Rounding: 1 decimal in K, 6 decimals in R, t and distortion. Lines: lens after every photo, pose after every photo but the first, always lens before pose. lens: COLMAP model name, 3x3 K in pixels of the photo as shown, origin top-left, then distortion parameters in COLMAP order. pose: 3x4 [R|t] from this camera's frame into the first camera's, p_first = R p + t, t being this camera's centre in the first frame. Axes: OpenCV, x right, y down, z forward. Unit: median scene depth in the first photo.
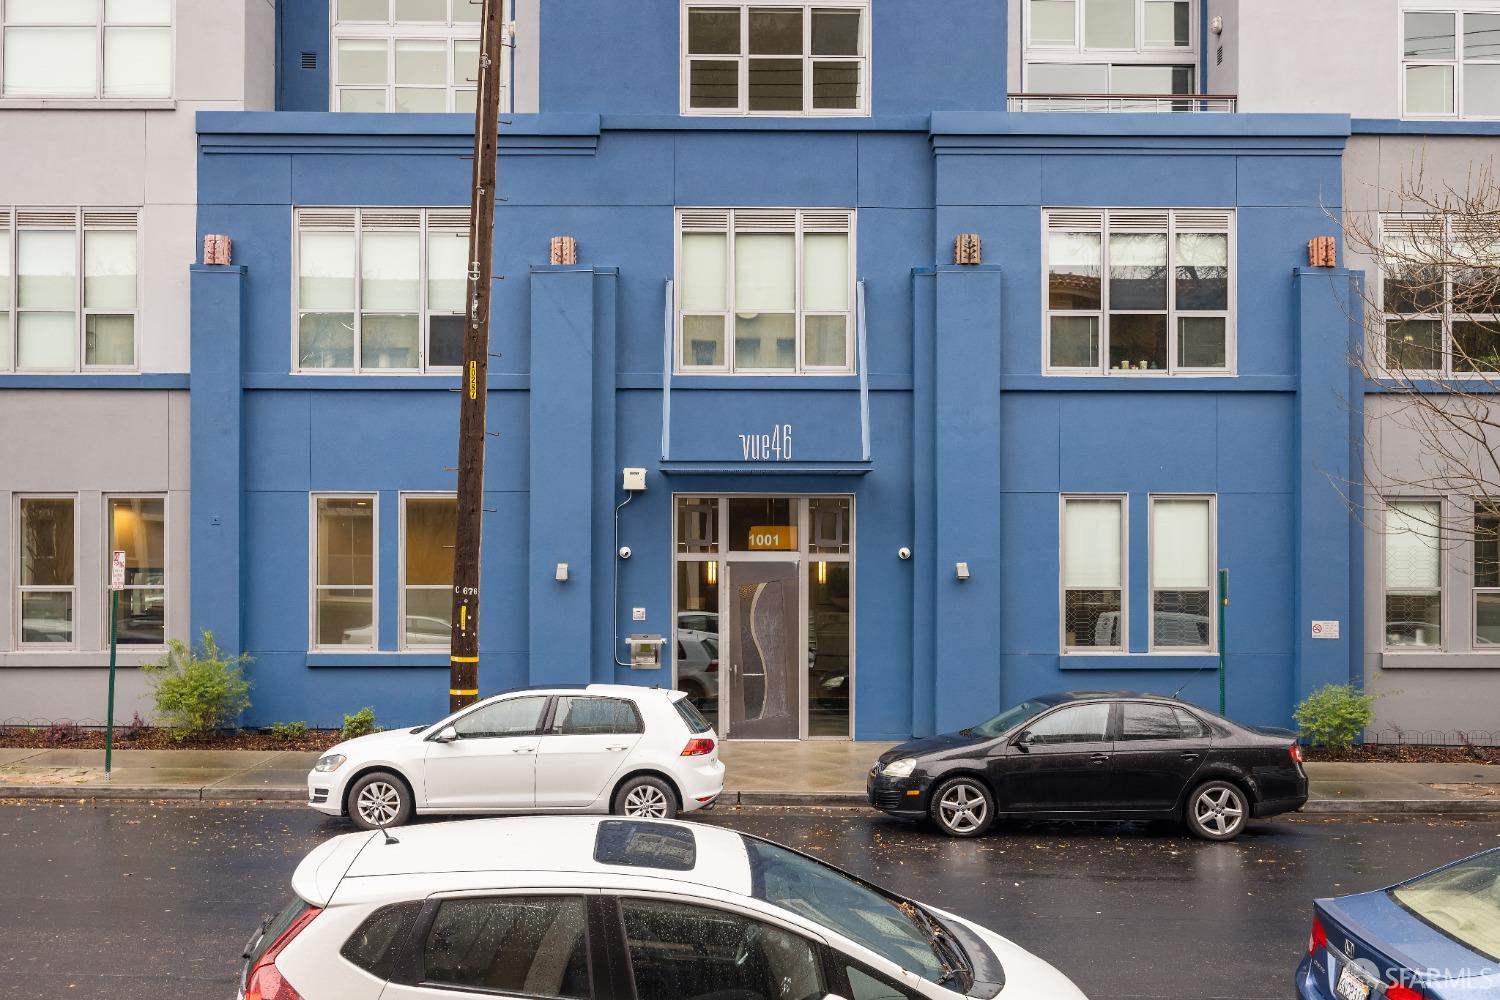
lens RADIAL K [[1541.5, 0, 750.0], [0, 1541.5, 500.0], [0, 0, 1]] dist [0.001375, -0.001244]
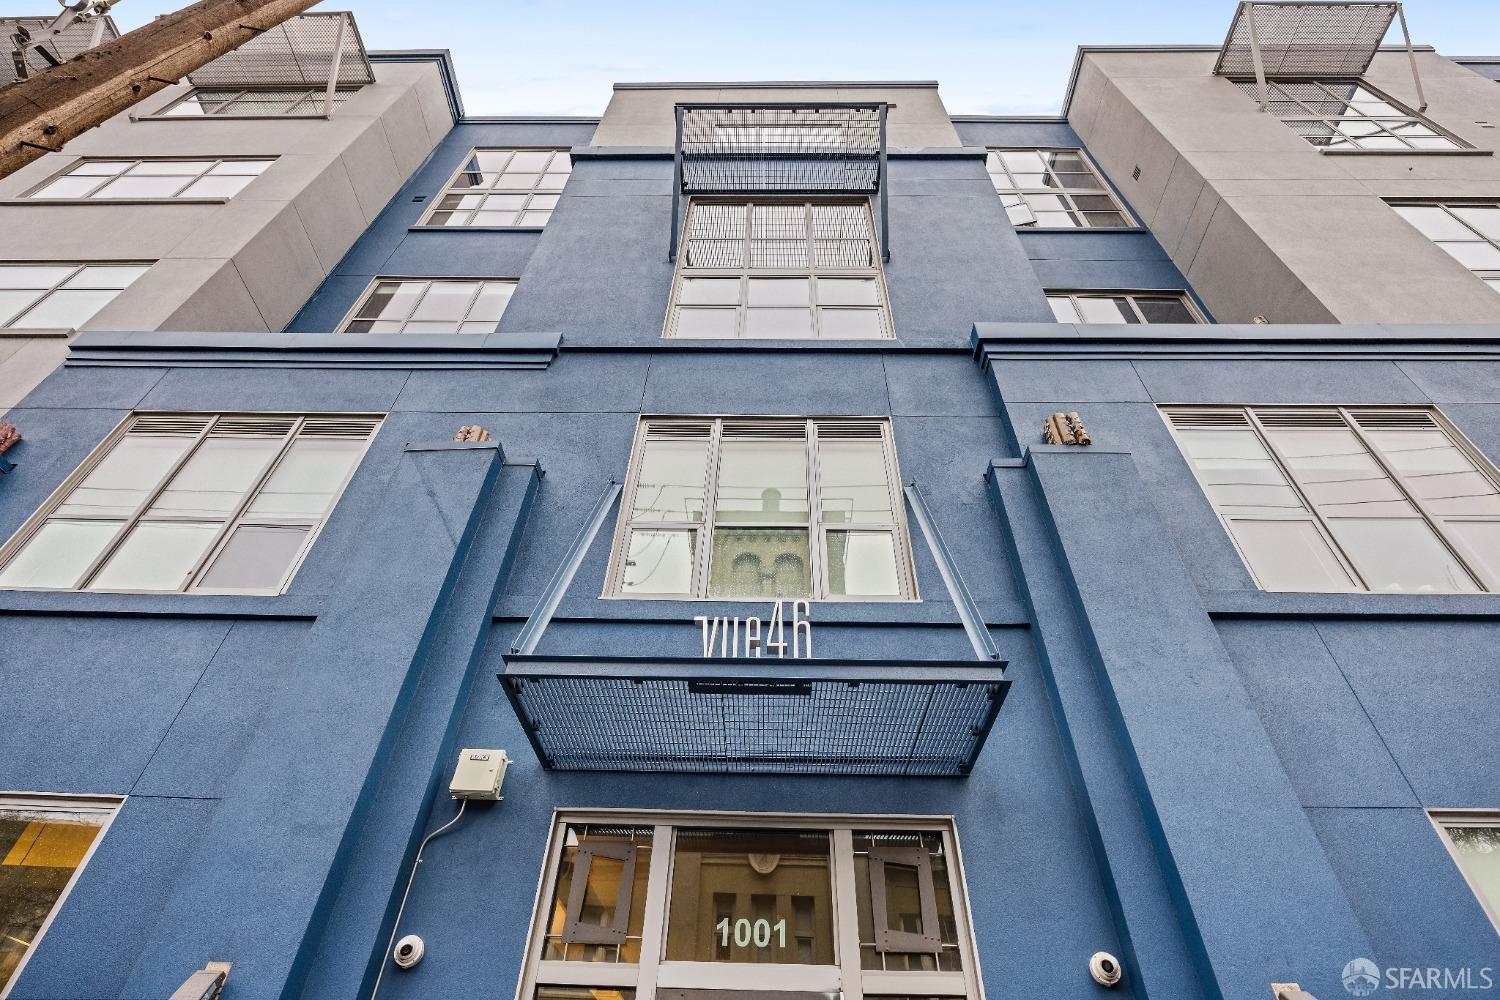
lens RADIAL K [[734.5, 0, 750.0], [0, 734.5, 500.0], [0, 0, 1]] dist [-0.004270, -0.000798]
pose [[0.999380, -0.000739, -0.035200, 0.015836], [-0.022886, 0.746103, -0.665437, 0.071251], [0.026755, 0.665830, 0.745623, 0.776478]]
